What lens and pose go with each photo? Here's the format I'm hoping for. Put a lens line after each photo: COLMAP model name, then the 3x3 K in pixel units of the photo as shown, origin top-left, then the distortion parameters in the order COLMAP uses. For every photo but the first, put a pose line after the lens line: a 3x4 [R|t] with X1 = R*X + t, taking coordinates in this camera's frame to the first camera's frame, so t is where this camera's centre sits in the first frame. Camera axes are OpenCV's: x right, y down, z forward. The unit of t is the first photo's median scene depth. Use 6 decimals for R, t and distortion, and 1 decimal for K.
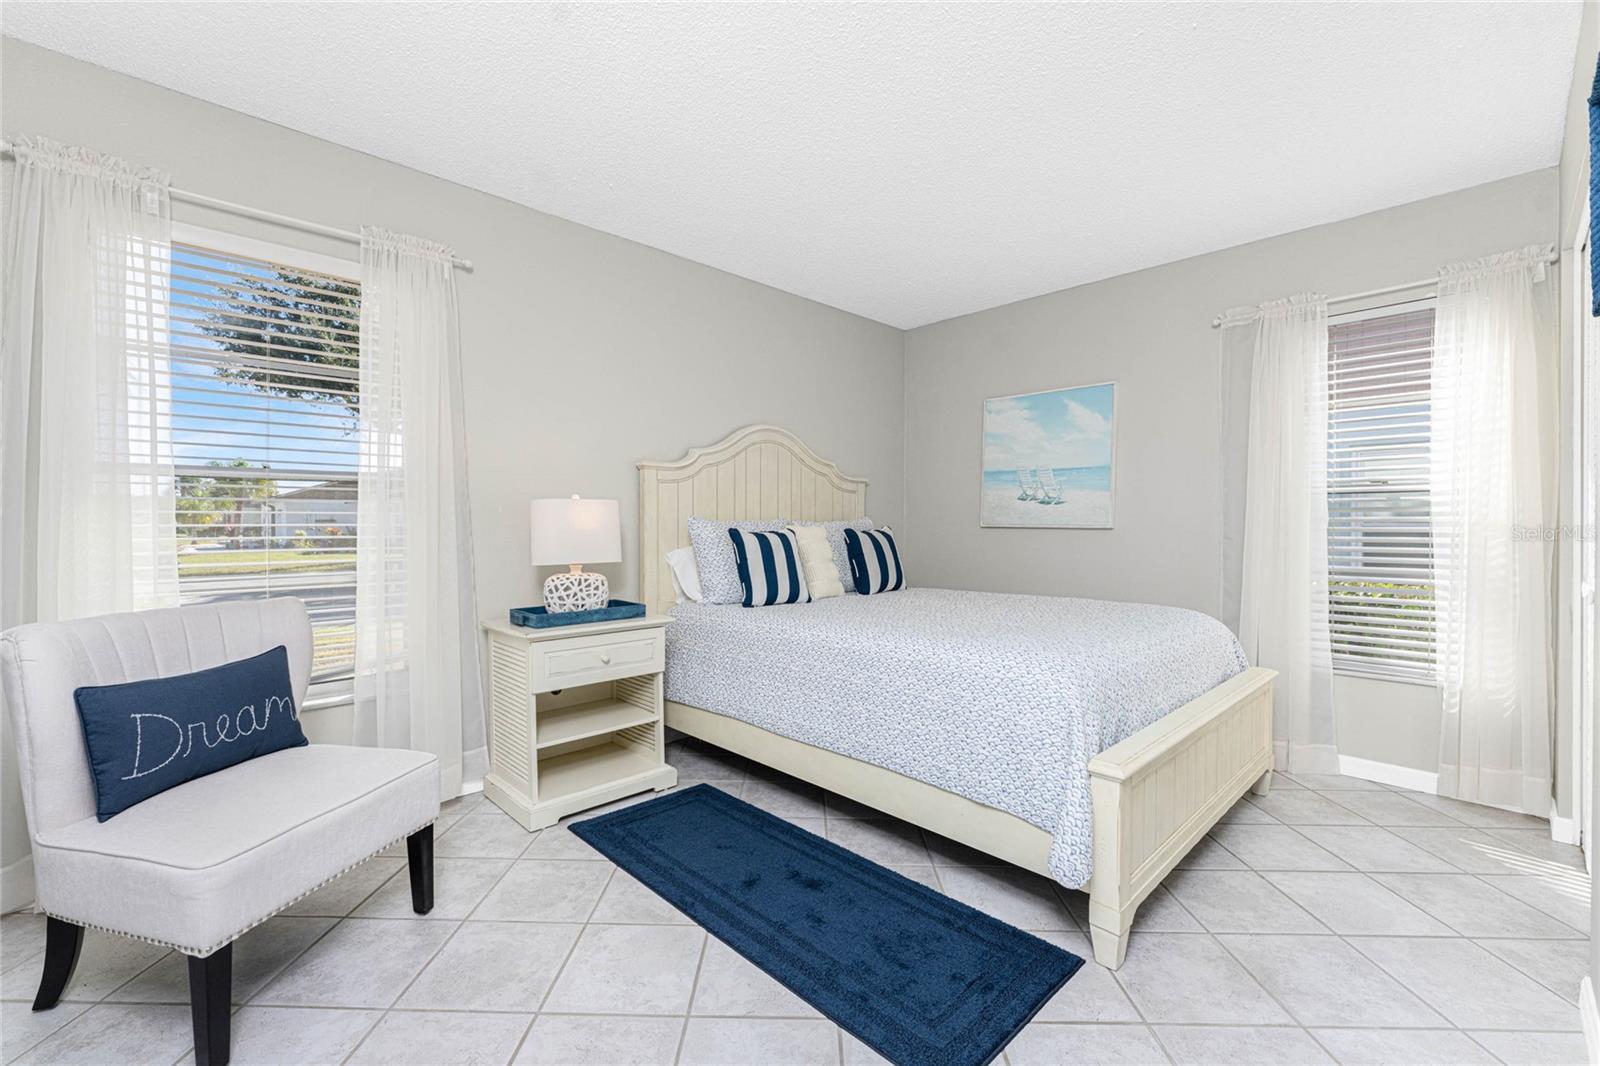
lens RADIAL K [[671.1, 0, 801.0], [0, 671.1, 524.5], [0, 0, 1]] dist [0.001085, -0.000344]
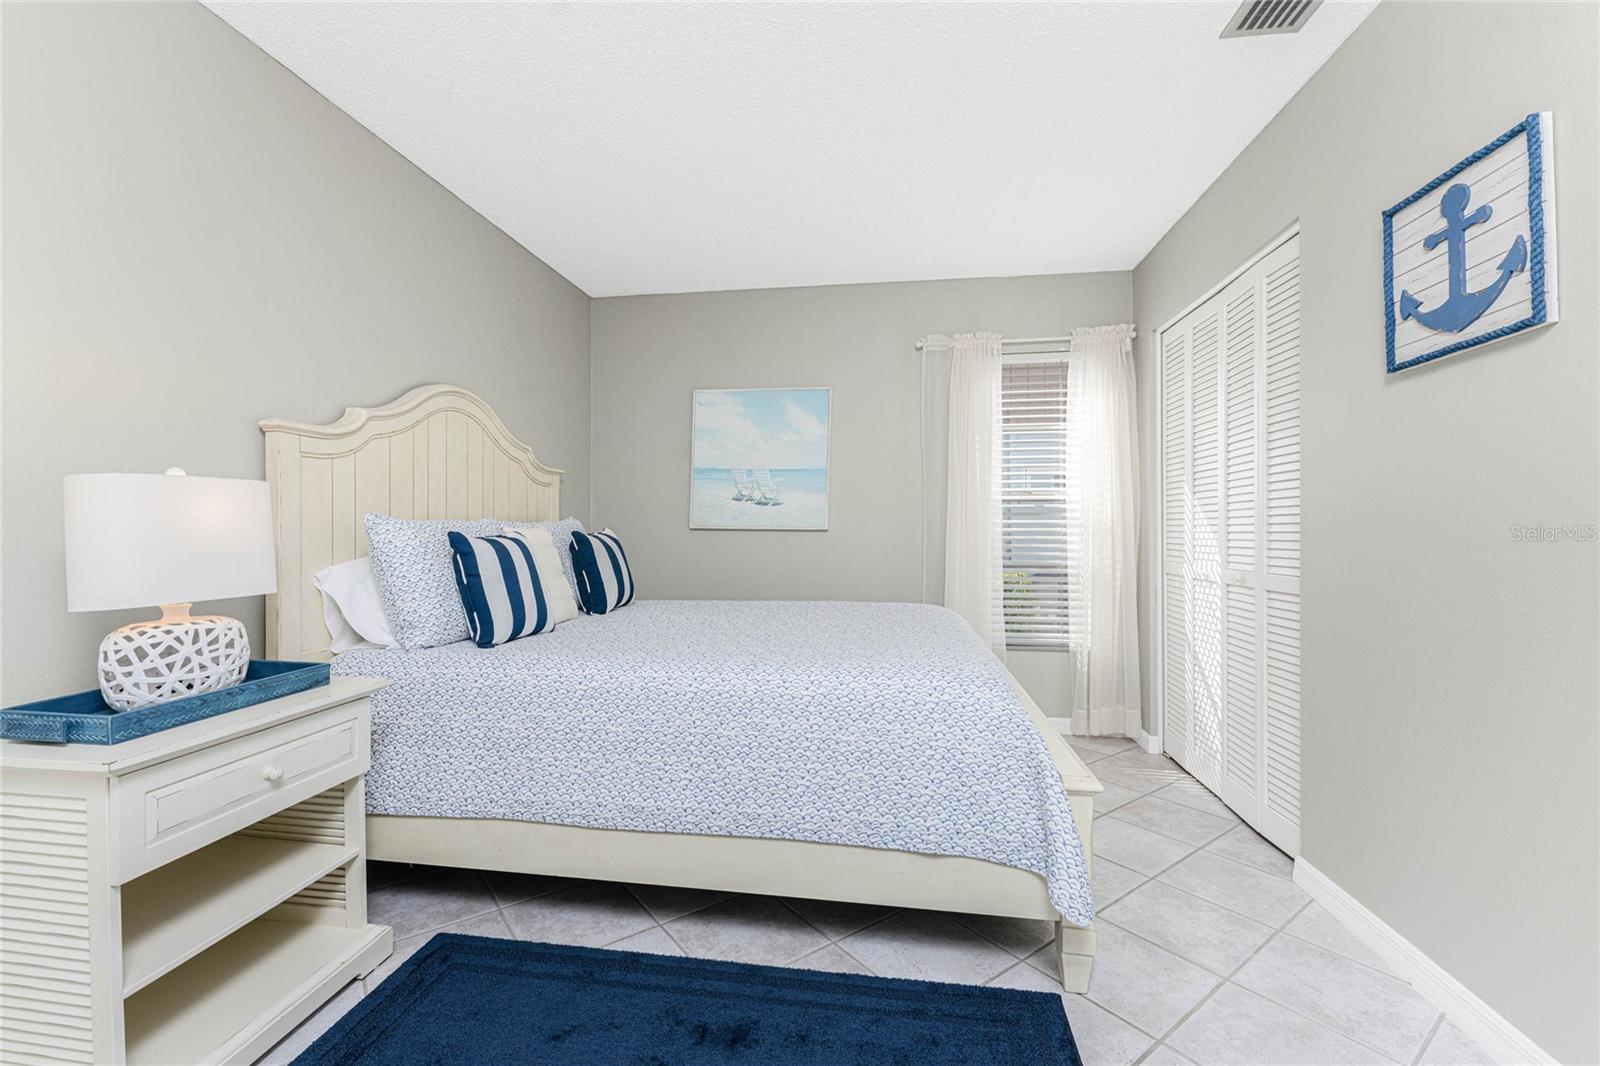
lens RADIAL K [[671.1, 0, 801.0], [0, 671.1, 524.5], [0, 0, 1]] dist [0.001085, -0.000344]
pose [[0.796747, 0.002133, 0.604310, -0.264224], [-0.000389, 0.999995, -0.003017, 0.000397], [-0.604313, 0.002169, 0.796744, 0.293700]]
